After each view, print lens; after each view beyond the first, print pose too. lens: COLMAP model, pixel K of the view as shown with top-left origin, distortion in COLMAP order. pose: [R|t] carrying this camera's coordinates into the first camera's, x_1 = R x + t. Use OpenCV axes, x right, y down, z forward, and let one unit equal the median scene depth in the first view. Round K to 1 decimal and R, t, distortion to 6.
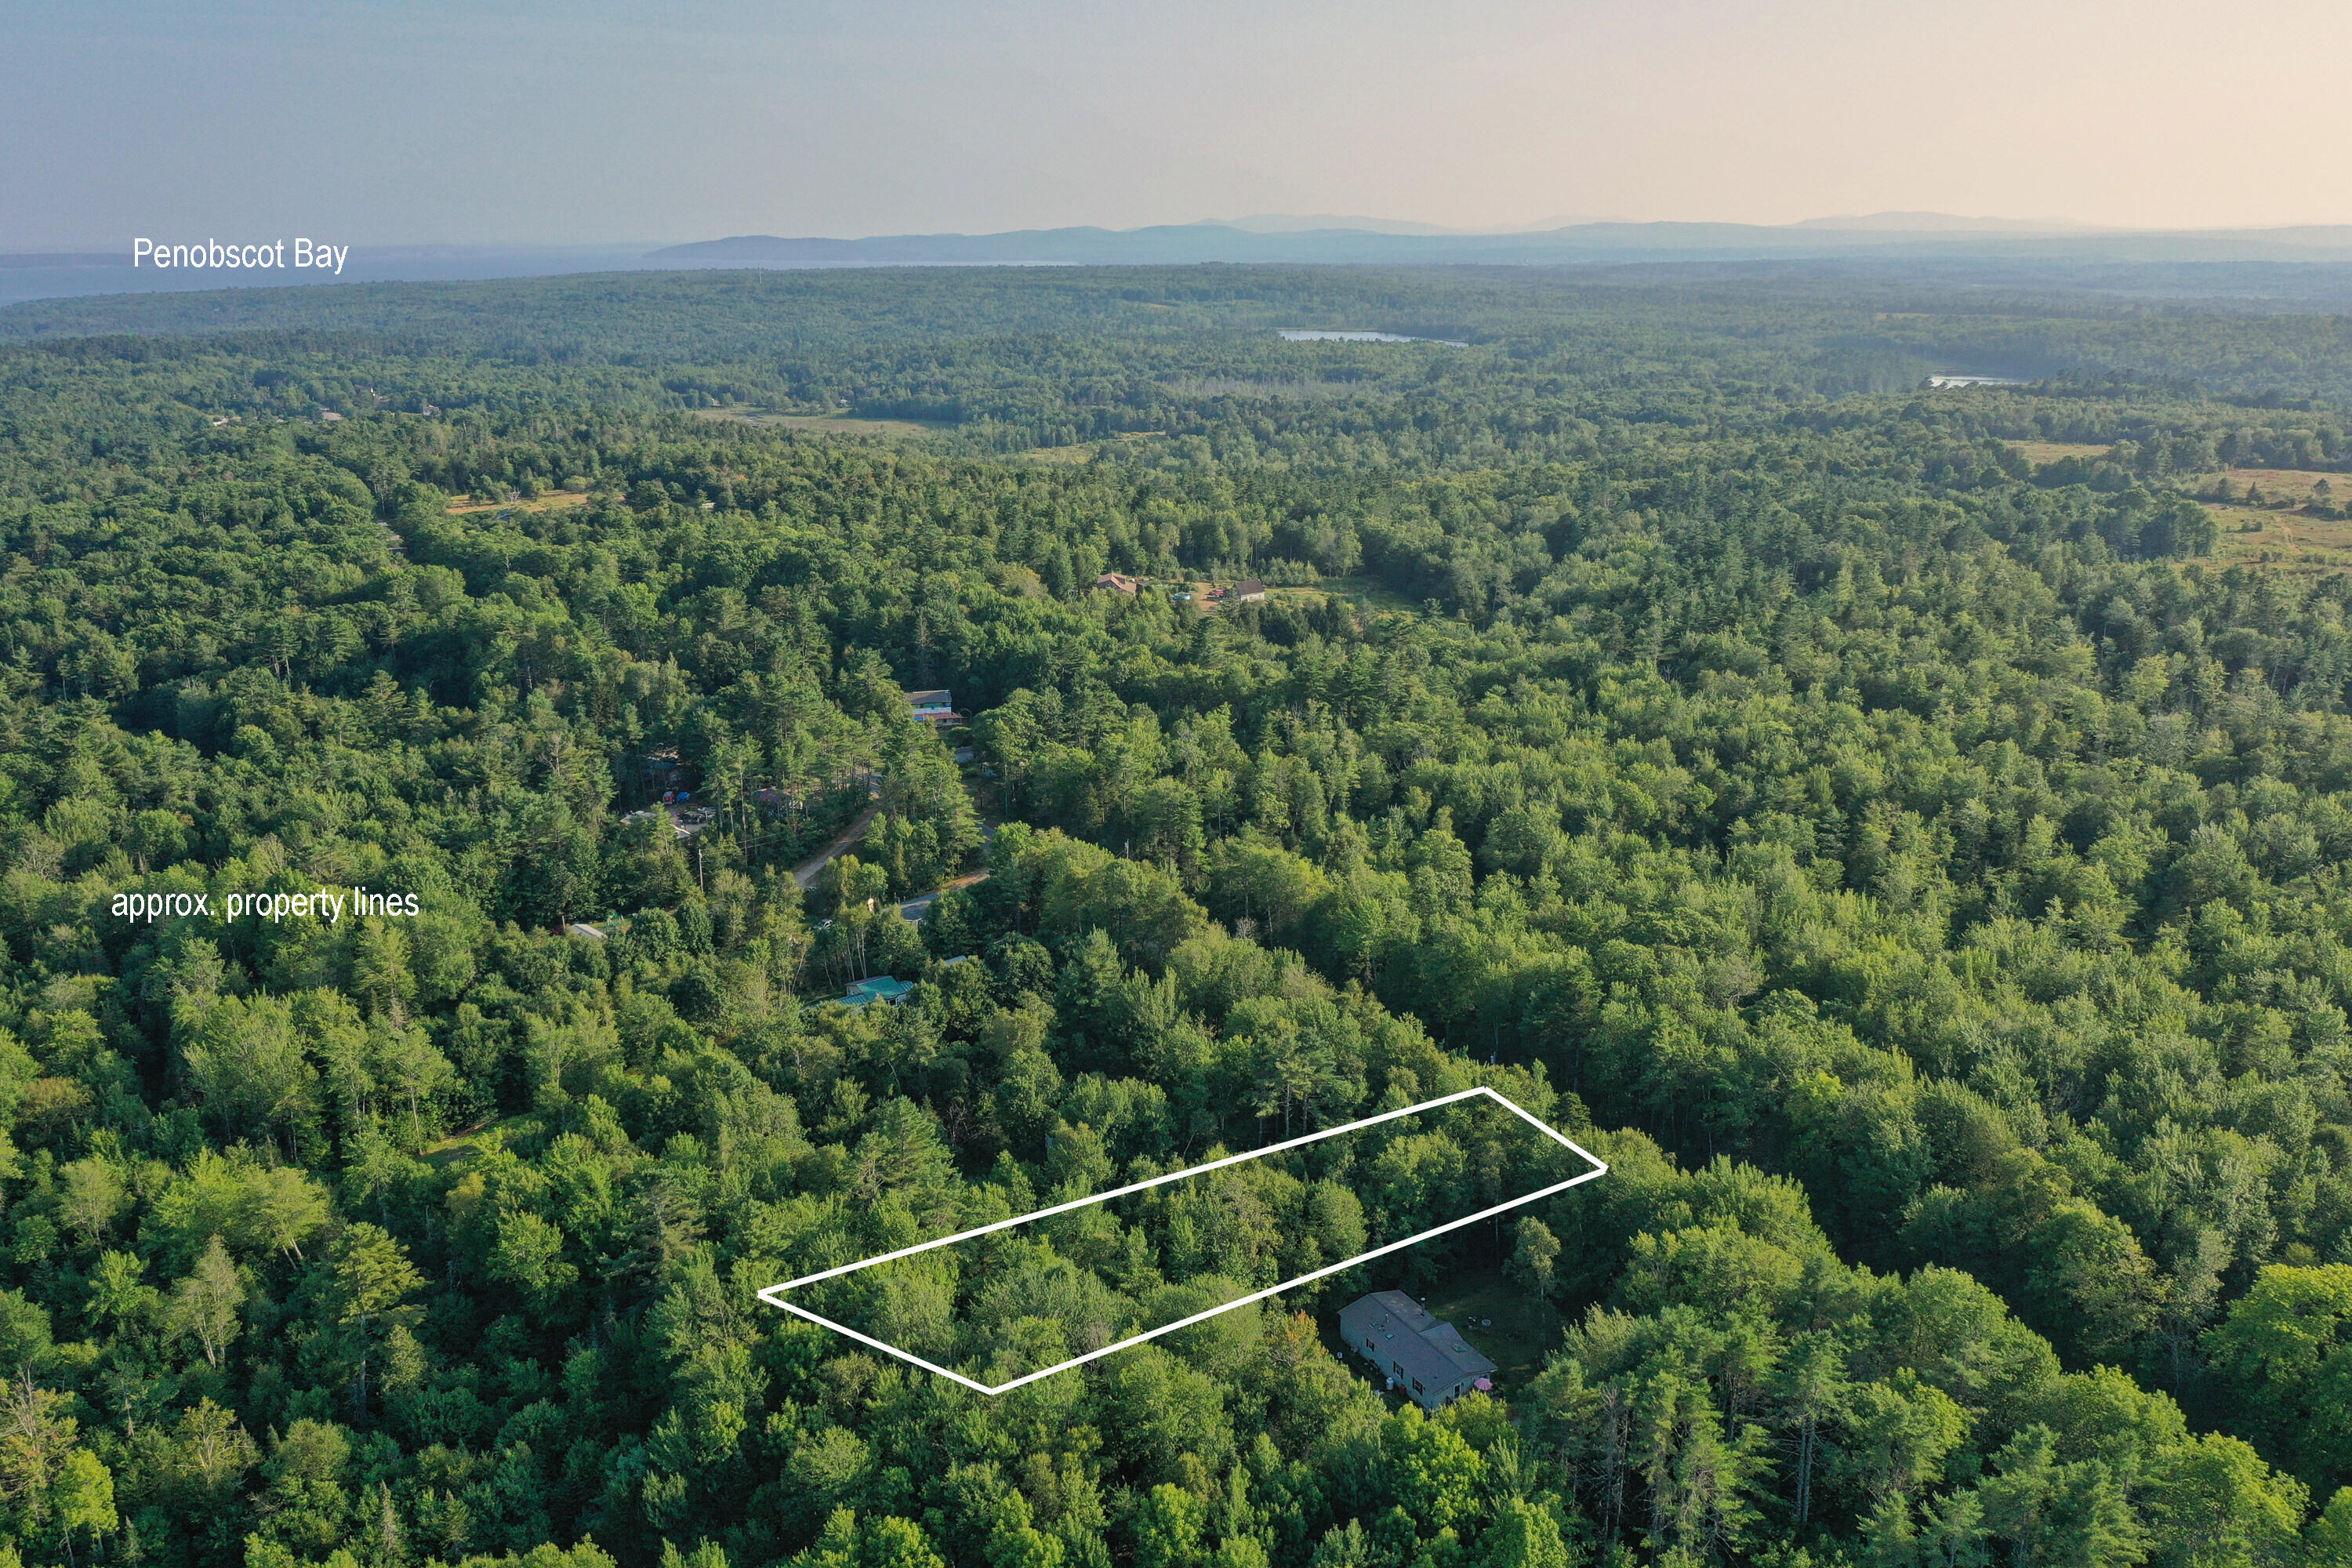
lens RADIAL K [[1838.2, 0, 1174.0], [0, 1838.2, 775.7], [0, 0, 1]] dist [0.003275, -0.001367]
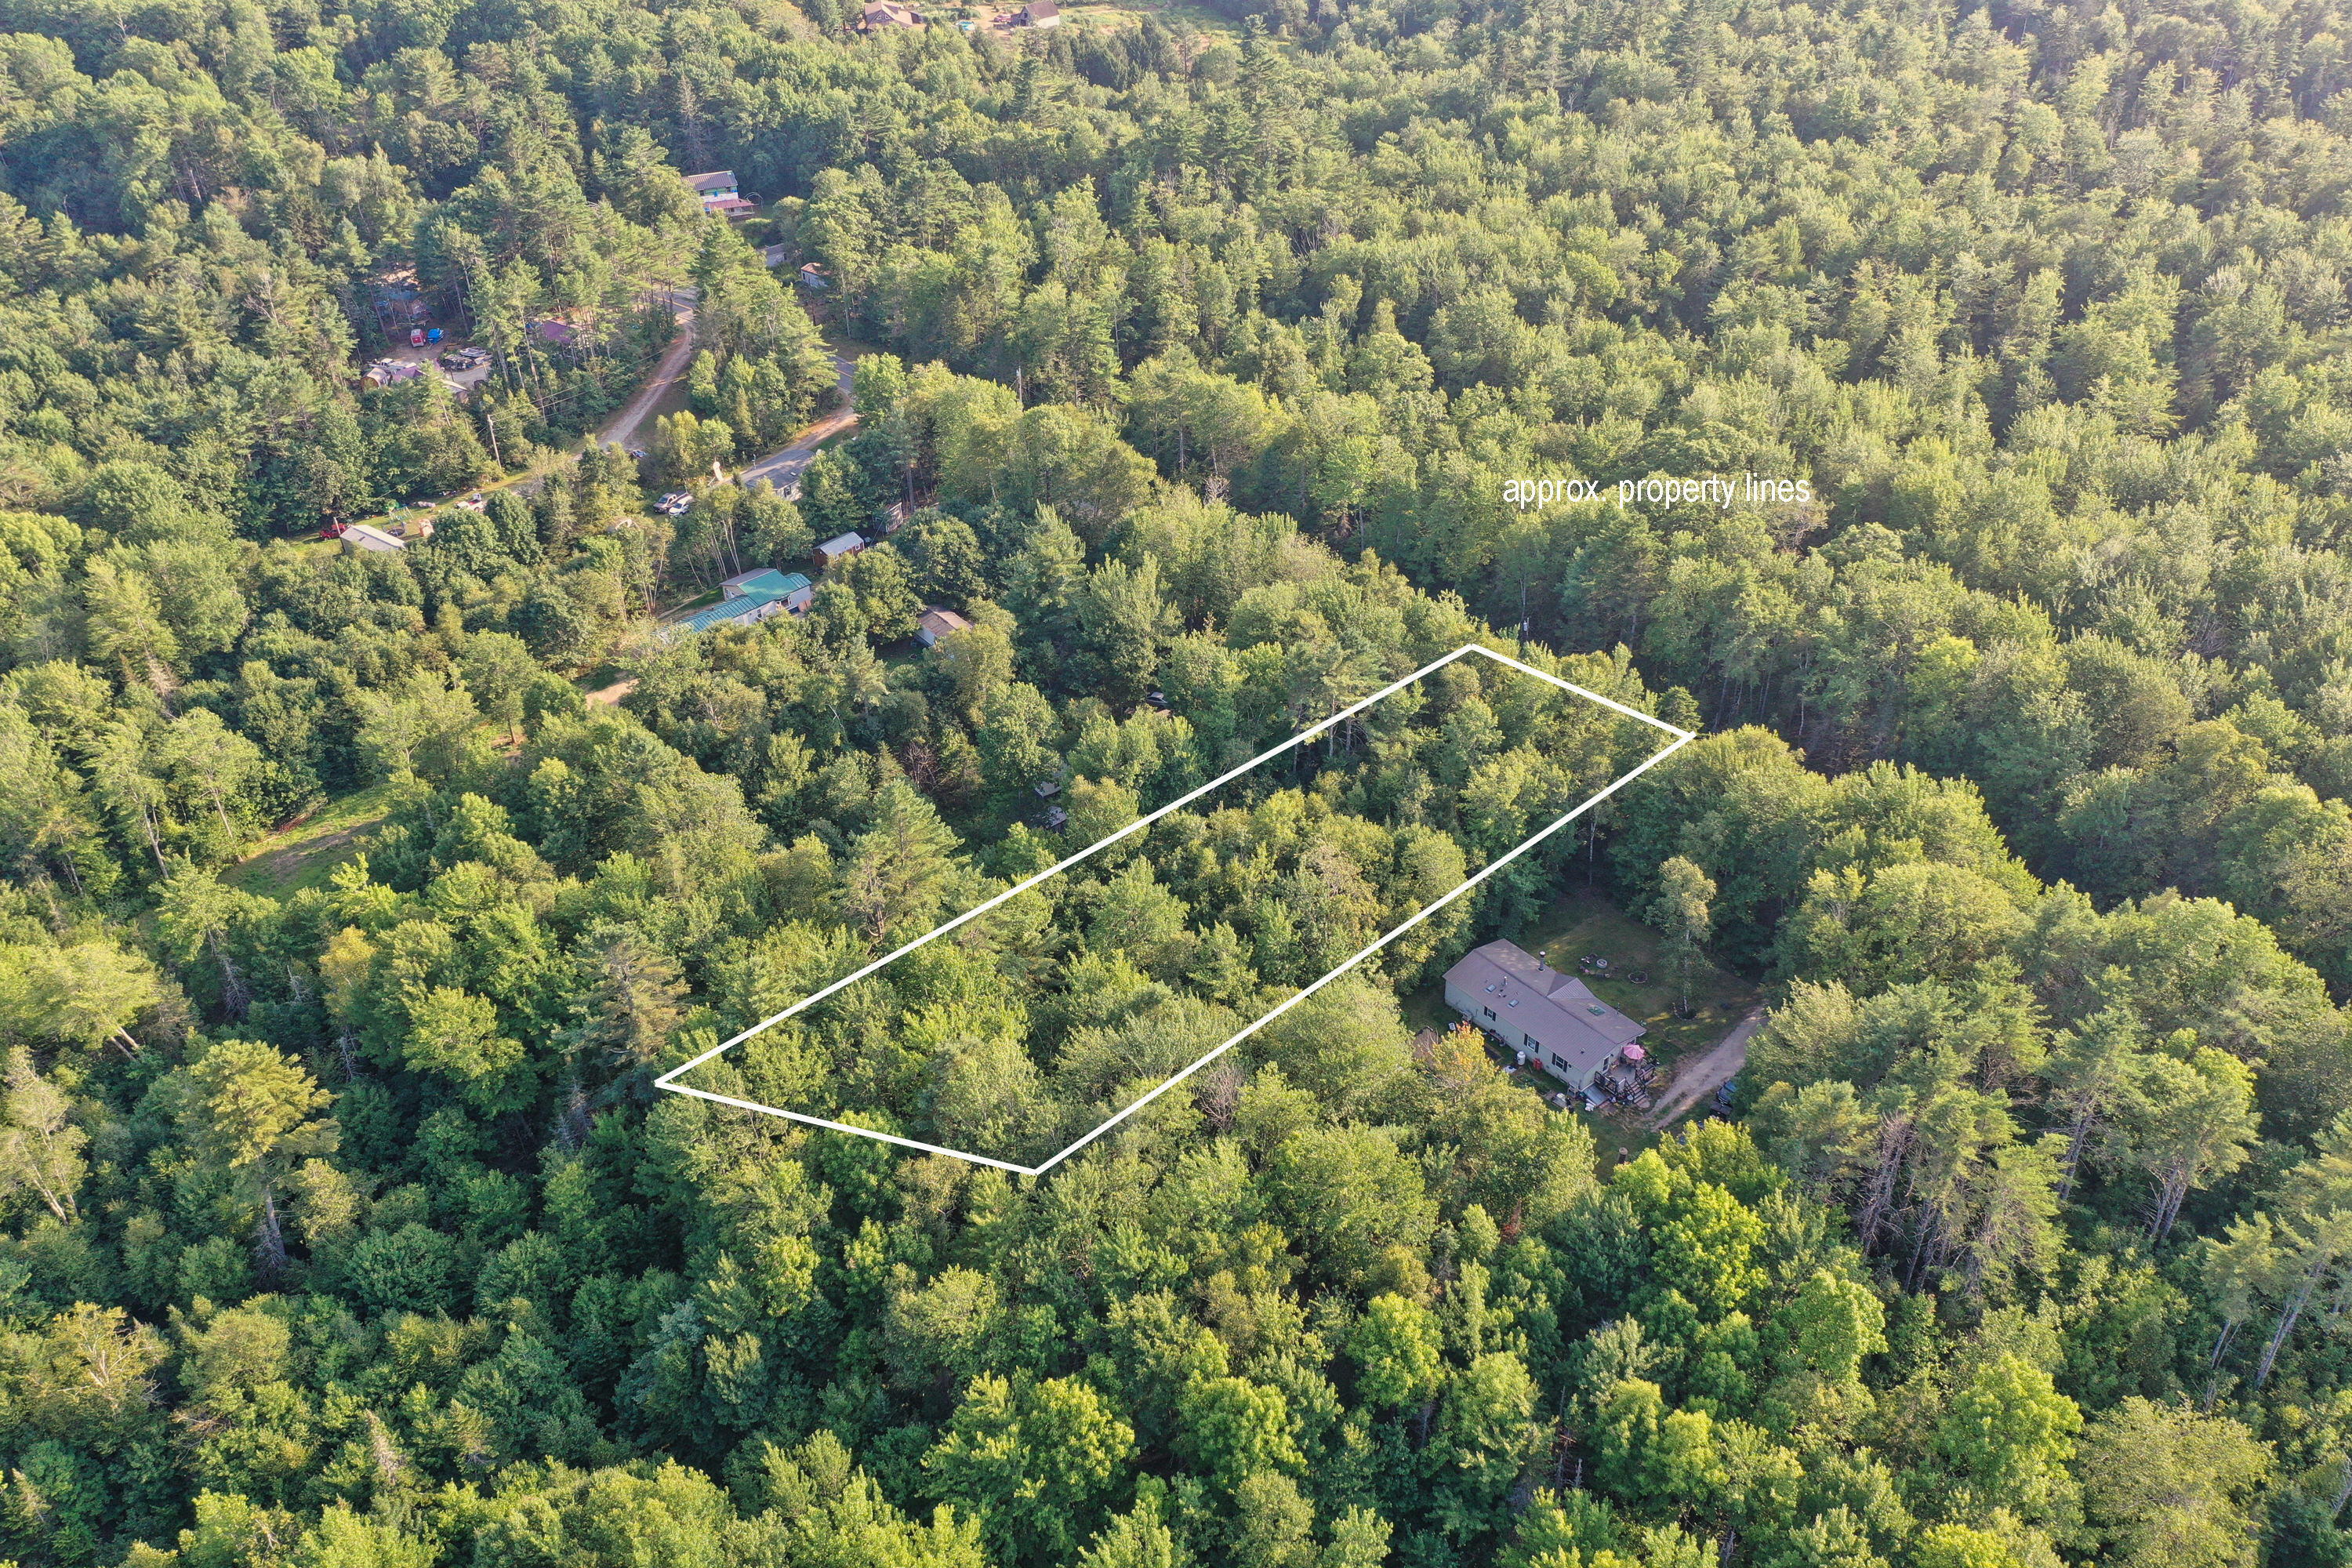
lens RADIAL K [[1838.2, 0, 1180.6], [0, 1838.2, 784.7], [0, 0, 1]] dist [0.003275, -0.001367]
pose [[0.986431, -0.101371, 0.129144, -0.106202], [0.057256, 0.949638, 0.308075, -0.050533], [-0.153870, -0.296500, 0.942556, 0.191418]]
